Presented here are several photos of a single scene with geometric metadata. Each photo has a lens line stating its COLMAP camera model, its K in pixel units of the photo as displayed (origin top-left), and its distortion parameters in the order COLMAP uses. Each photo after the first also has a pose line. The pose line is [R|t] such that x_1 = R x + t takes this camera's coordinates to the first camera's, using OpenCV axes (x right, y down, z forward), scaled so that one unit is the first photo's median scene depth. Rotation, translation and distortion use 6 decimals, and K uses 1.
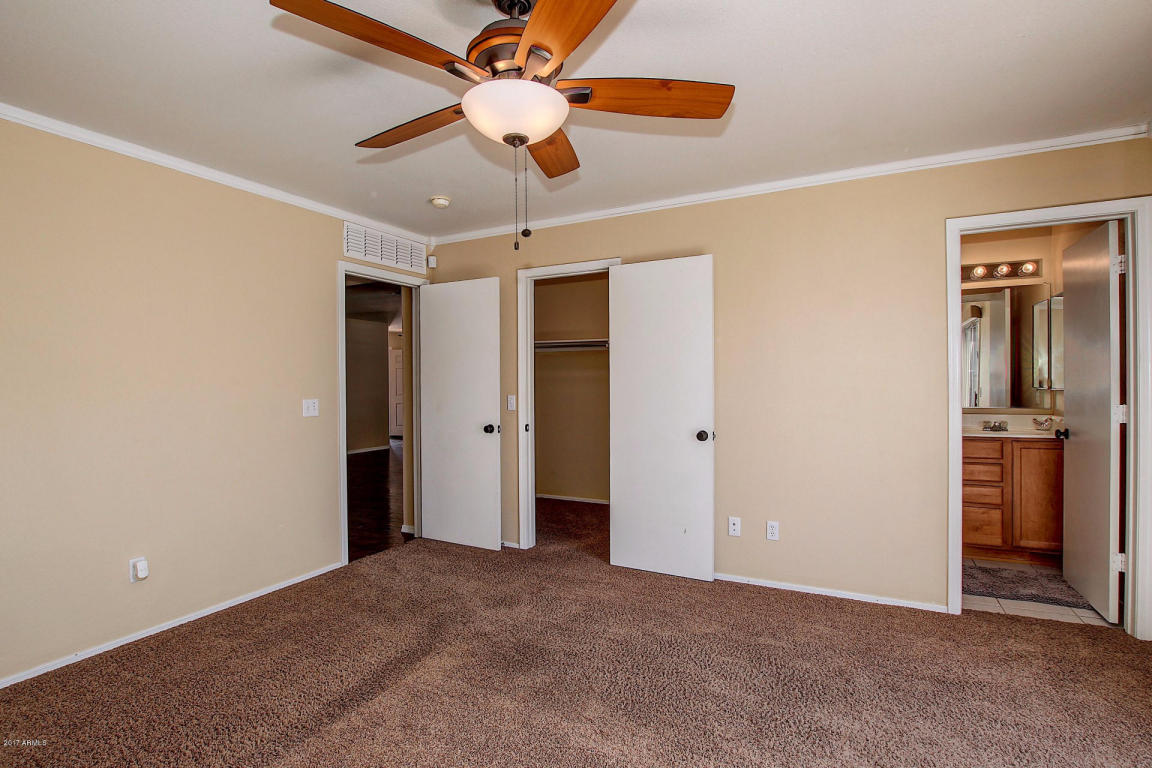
lens RADIAL K [[542.7, 0, 576.0], [0, 542.7, 384.0], [0, 0, 1]] dist [-0.038370, 0.008637]
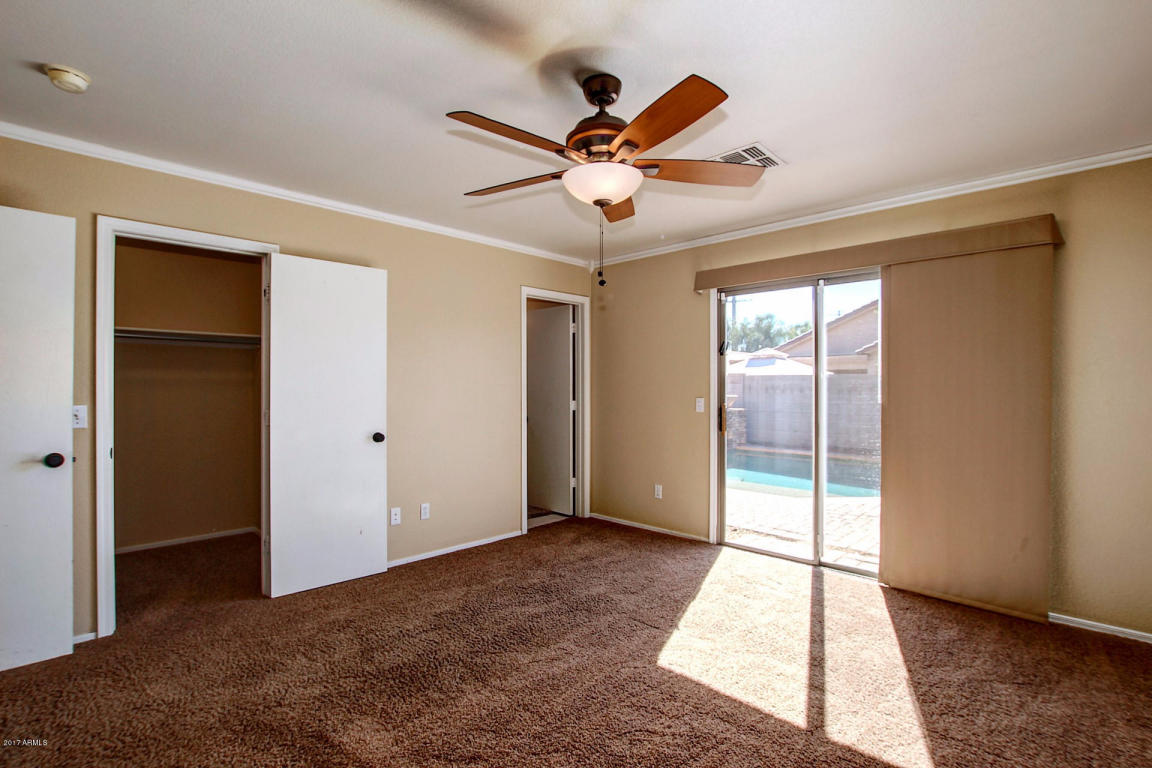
lens RADIAL K [[542.7, 0, 576.0], [0, 542.7, 384.0], [0, 0, 1]] dist [-0.038370, 0.008637]
pose [[0.296176, 0.010590, 0.955075, -0.684911], [-0.004984, 0.999942, -0.009542, -0.002047], [-0.955120, -0.001934, 0.296212, 0.319975]]
